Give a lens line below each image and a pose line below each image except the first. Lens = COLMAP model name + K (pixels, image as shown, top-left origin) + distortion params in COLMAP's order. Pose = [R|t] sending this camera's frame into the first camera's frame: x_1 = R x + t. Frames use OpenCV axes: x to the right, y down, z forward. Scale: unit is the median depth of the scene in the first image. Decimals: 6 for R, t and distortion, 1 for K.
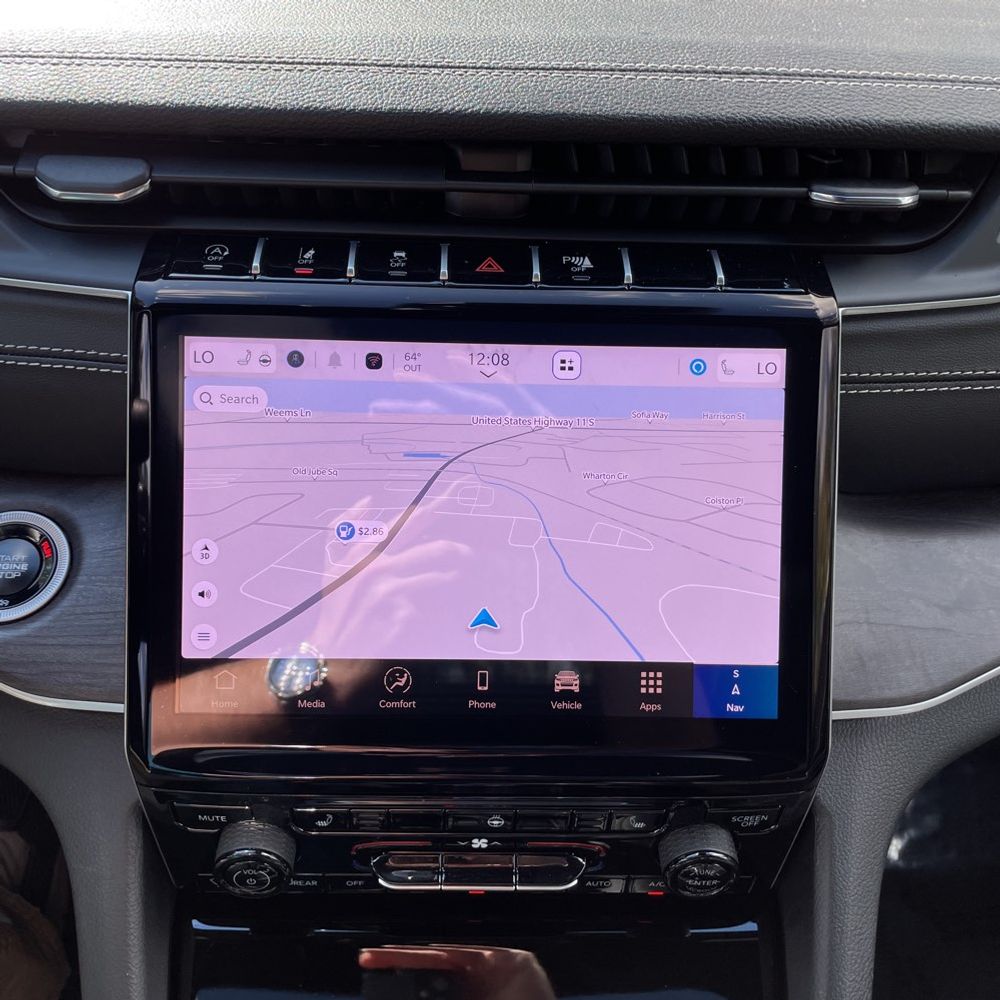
lens RADIAL K [[1023.5, 0, 498.8], [0, 1023.5, 499.8], [0, 0, 1]] dist [0.029727, 0.000000]
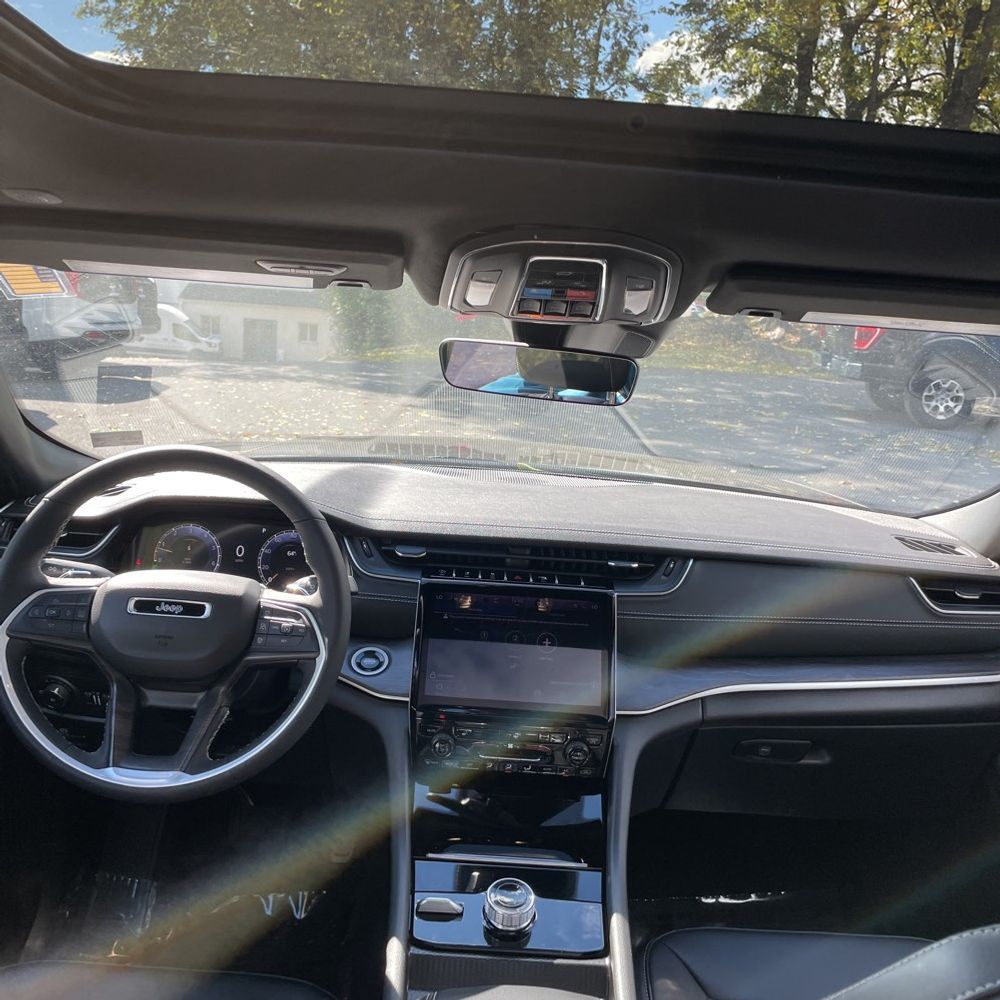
lens RADIAL K [[1023.5, 0, 496.9], [0, 1023.5, 493.0], [0, 0, 1]] dist [0.029727, 0.000000]
pose [[0.998977, 0.040944, 0.019186, -0.164556], [-0.030284, 0.920937, -0.388533, 0.888297], [-0.033577, 0.387555, 0.921235, -2.404628]]
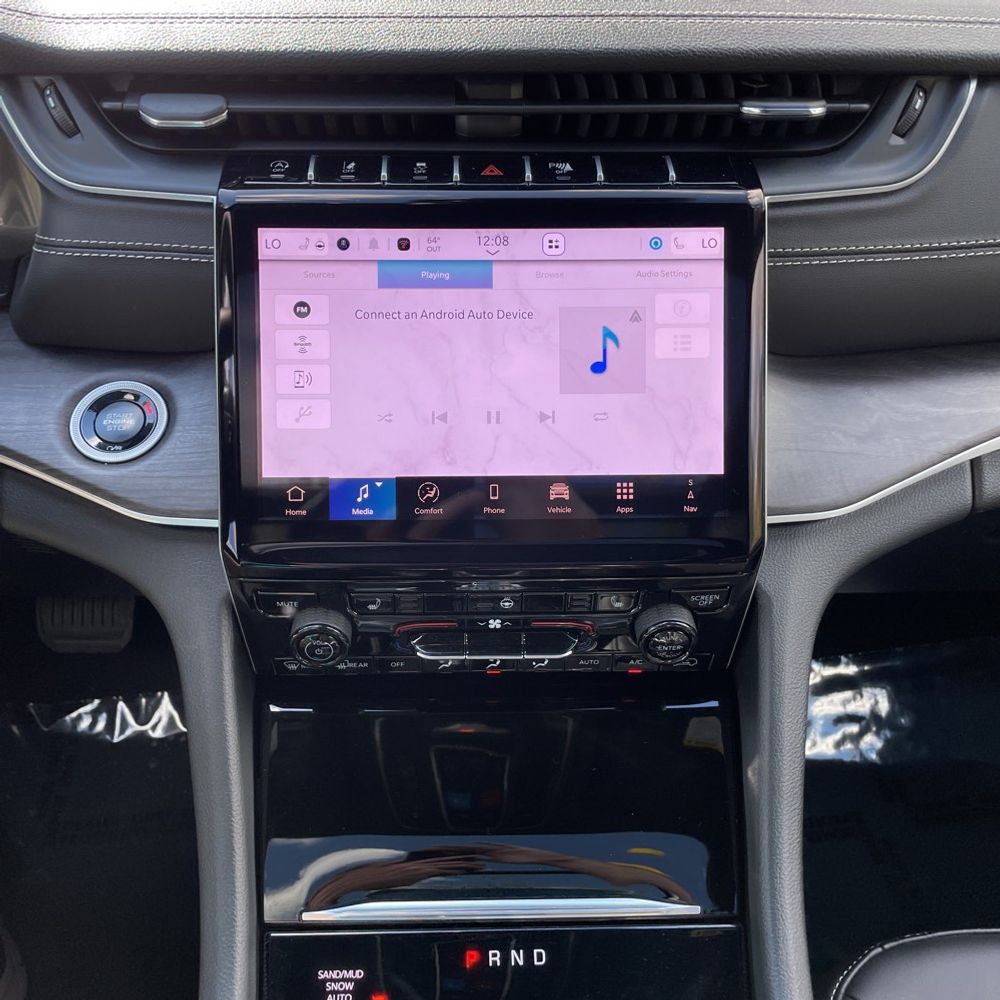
lens RADIAL K [[1023.5, 0, 497.8], [0, 1023.5, 498.6], [0, 0, 1]] dist [0.029727, 0.000000]
pose [[0.999674, -0.023954, -0.008859, 0.000269], [0.023892, 0.999690, -0.006970, 0.190589], [0.009023, 0.006756, 0.999936, -0.281576]]
